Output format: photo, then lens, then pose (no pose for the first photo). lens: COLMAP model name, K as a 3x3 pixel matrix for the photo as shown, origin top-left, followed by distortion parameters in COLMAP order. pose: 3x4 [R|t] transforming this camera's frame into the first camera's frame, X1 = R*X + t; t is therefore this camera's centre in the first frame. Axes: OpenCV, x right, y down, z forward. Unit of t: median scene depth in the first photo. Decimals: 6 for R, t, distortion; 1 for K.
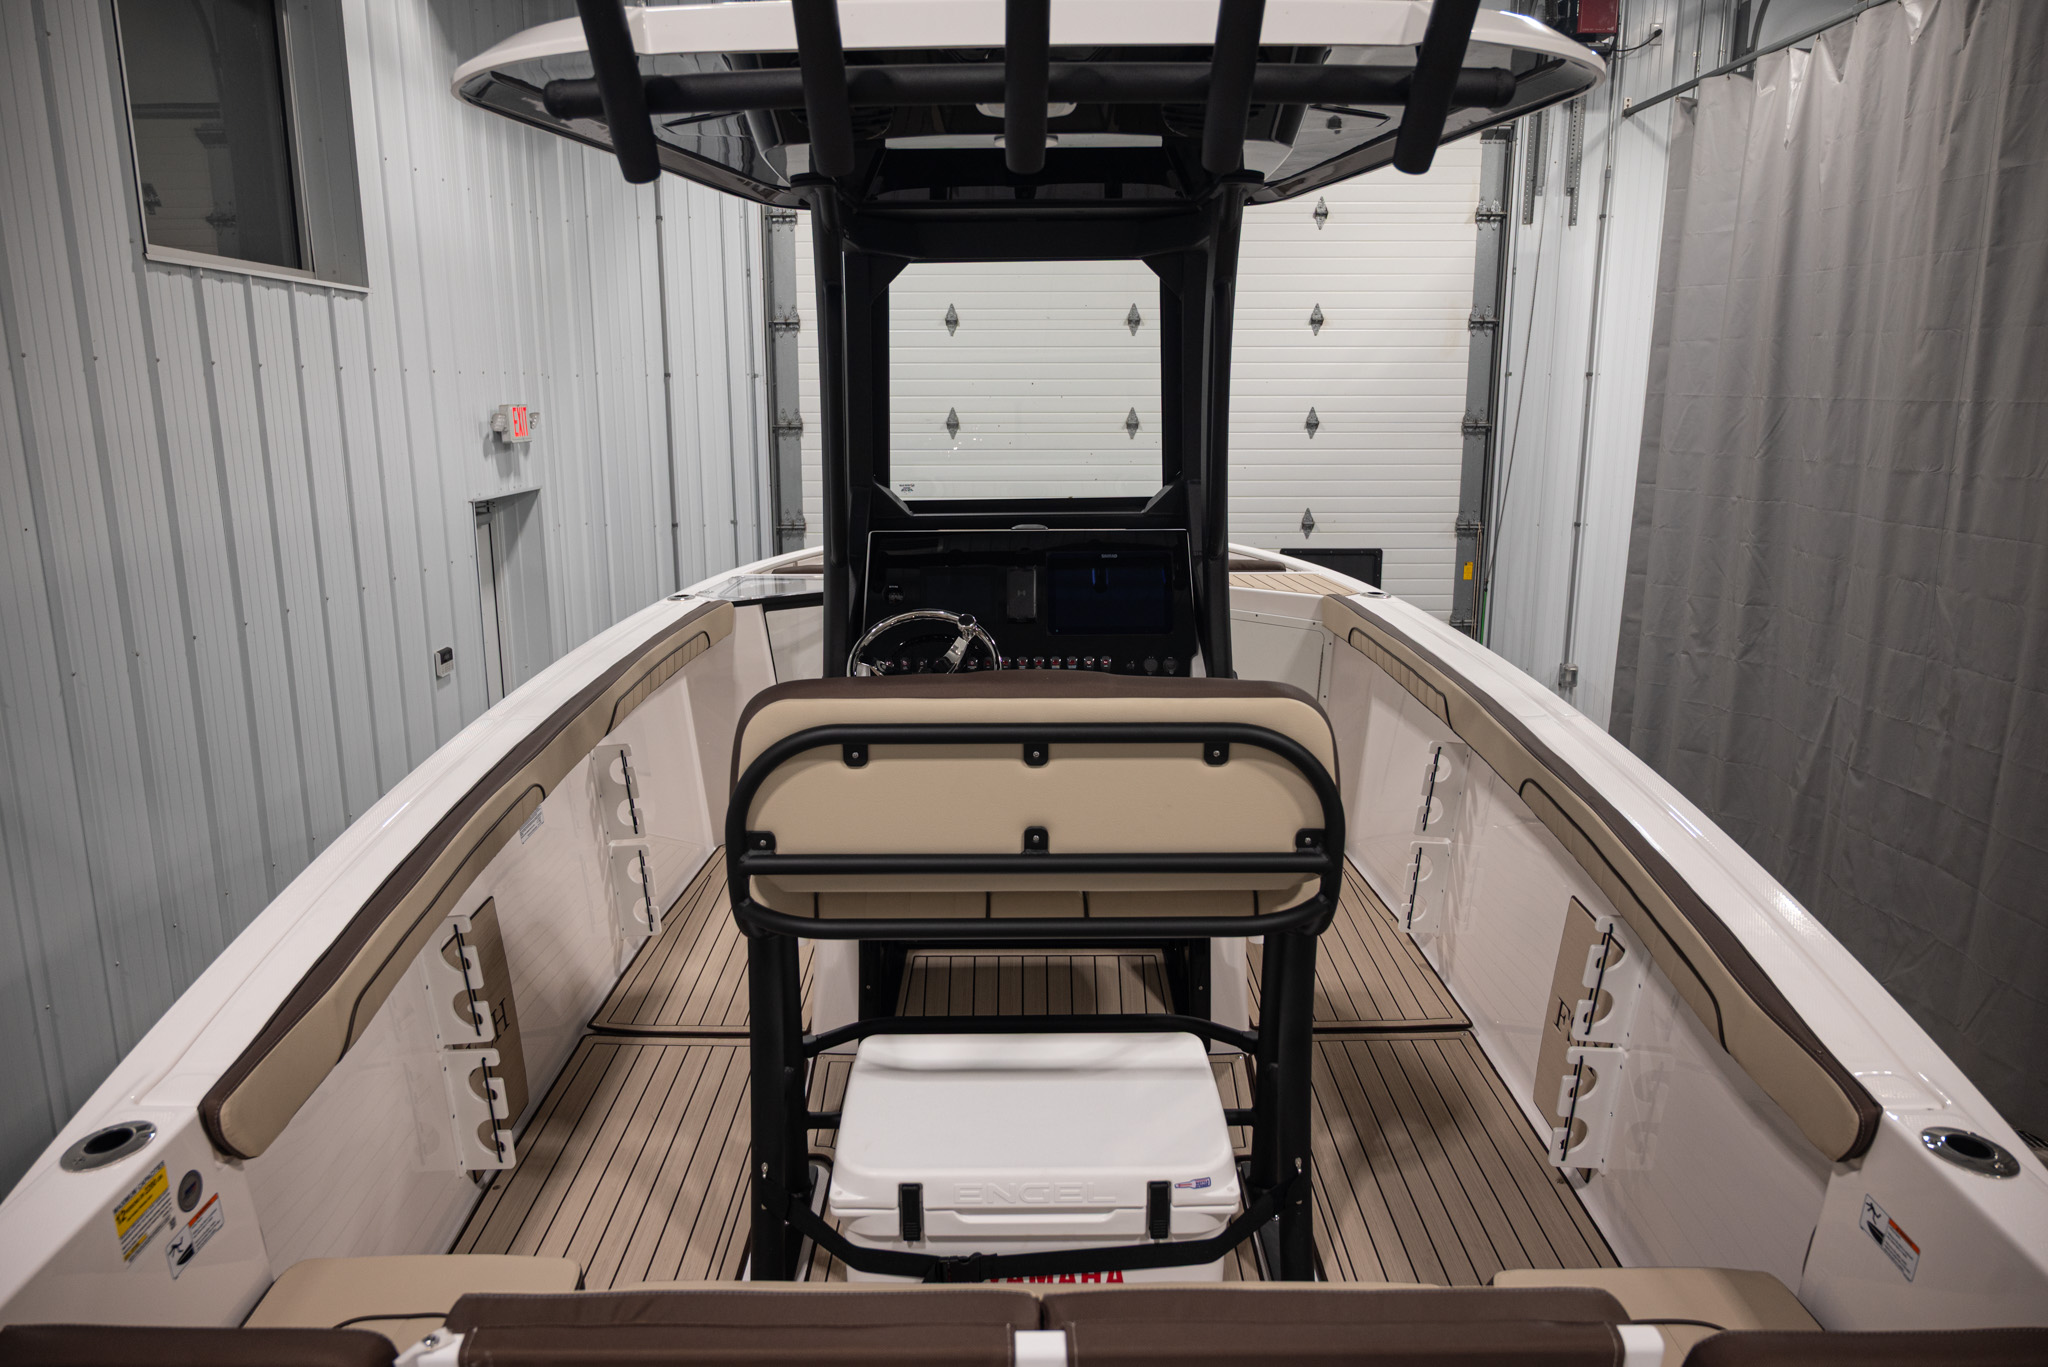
lens RADIAL K [[1366.5, 0, 1020.5], [0, 1366.5, 676.9], [0, 0, 1]] dist [-0.015007, -0.004707]
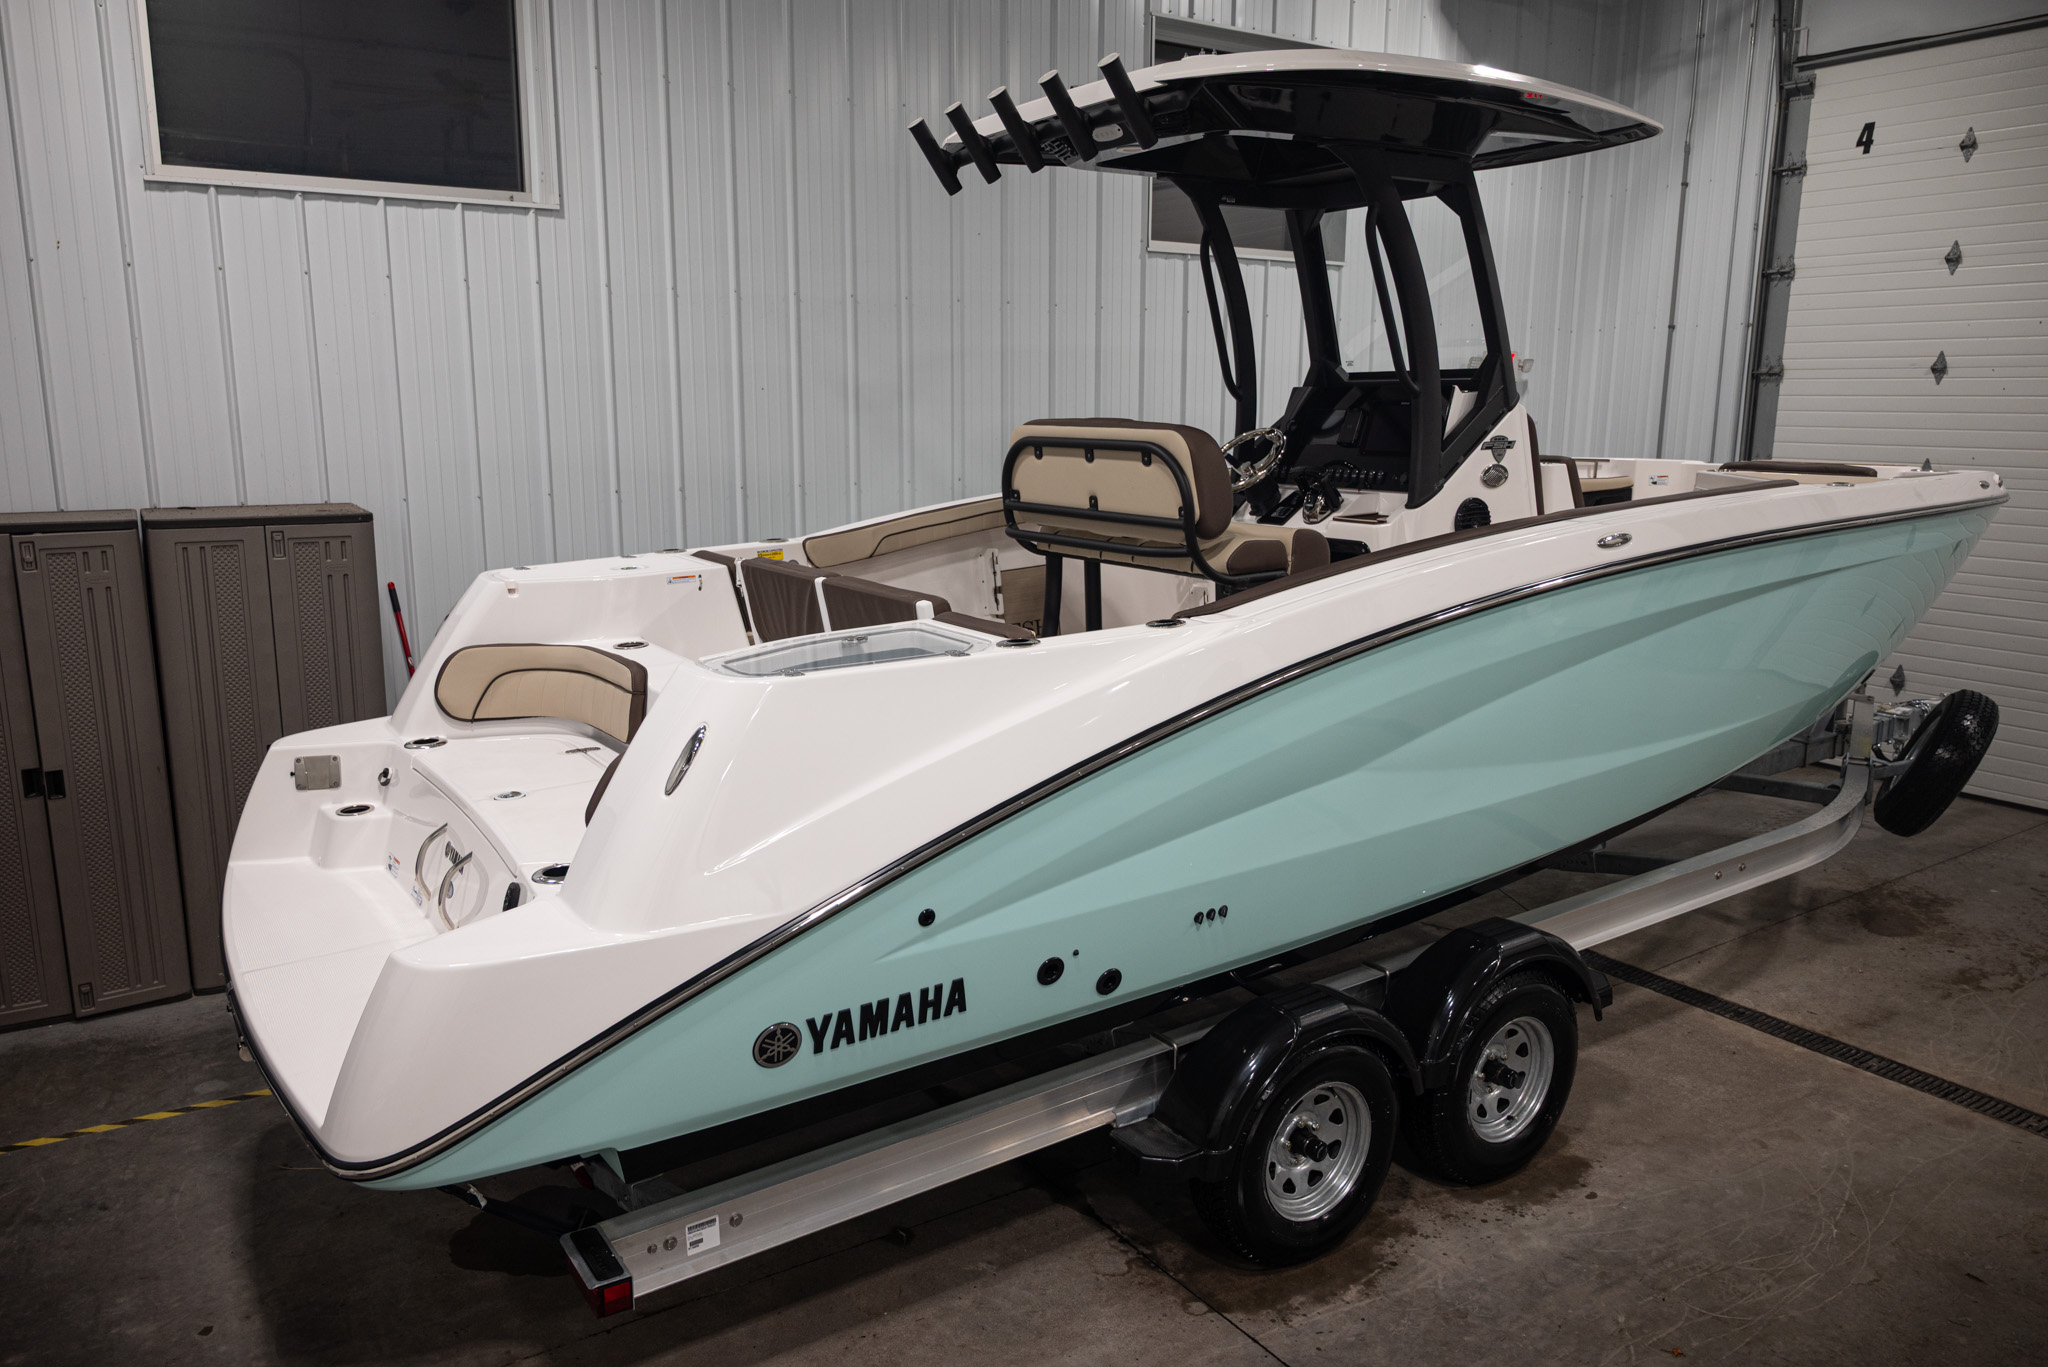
lens RADIAL K [[1438.5, 0, 1020.7], [0, 1438.5, 688.2], [0, 0, 1]] dist [0.002876, -0.000168]
pose [[0.550337, 0.168884, -0.817684, 0.734833], [-0.175916, 0.980800, 0.084175, 0.097472], [0.816200, 0.097519, 0.569479, -0.108161]]
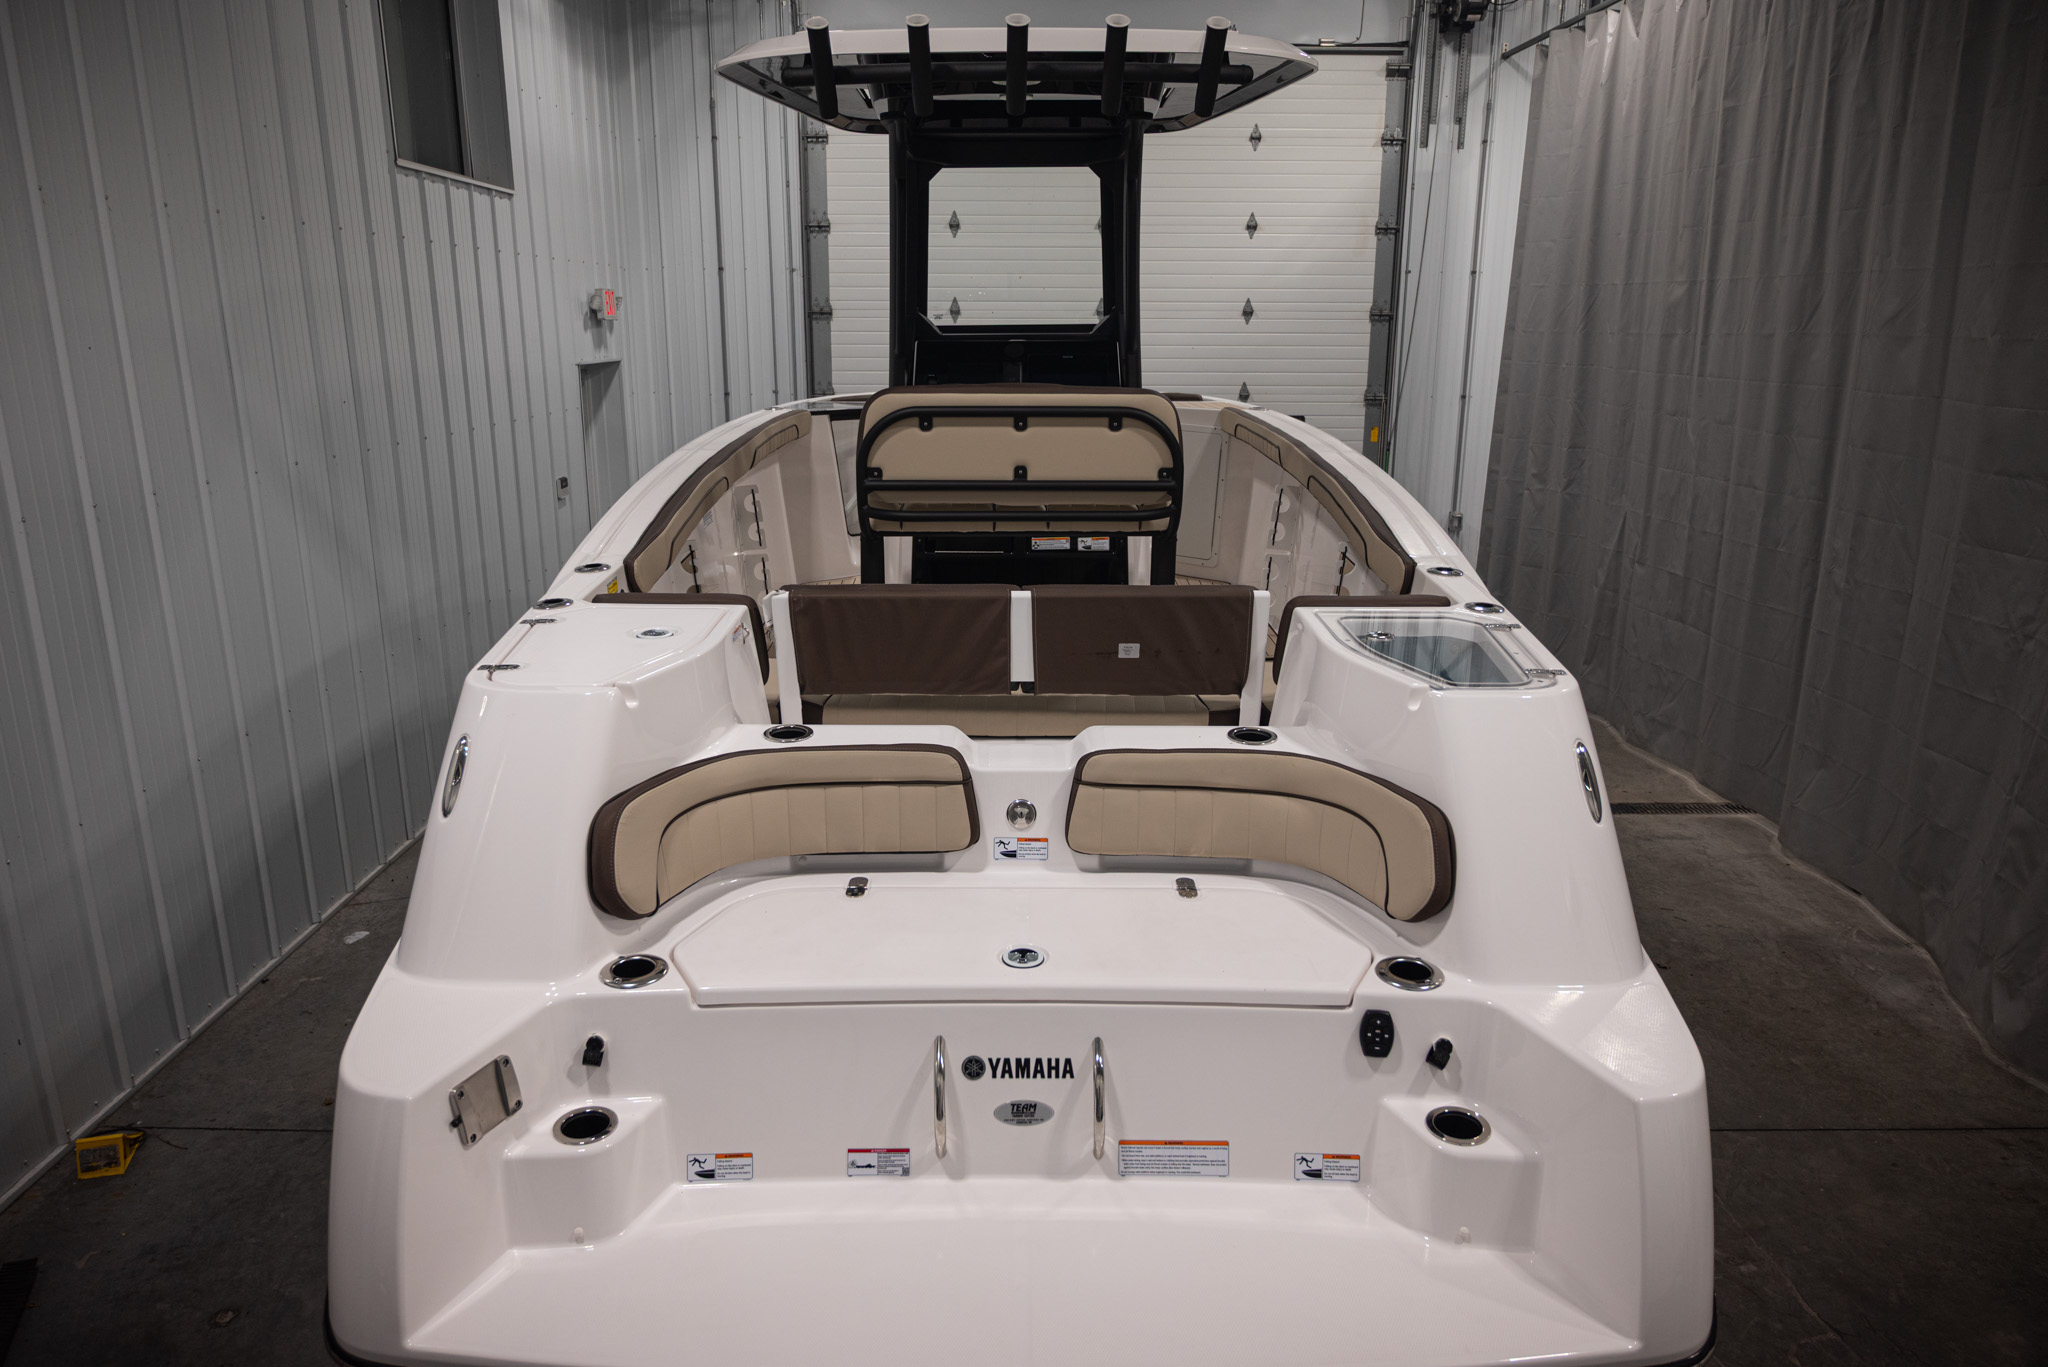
lens RADIAL K [[1366.5, 0, 1026.0], [0, 1366.5, 681.2], [0, 0, 1]] dist [-0.015007, -0.004707]
pose [[0.999915, 0.001945, 0.012906, -0.002068], [-0.002623, 0.998605, 0.052734, 0.132174], [-0.012785, -0.052764, 0.998525, -0.387989]]
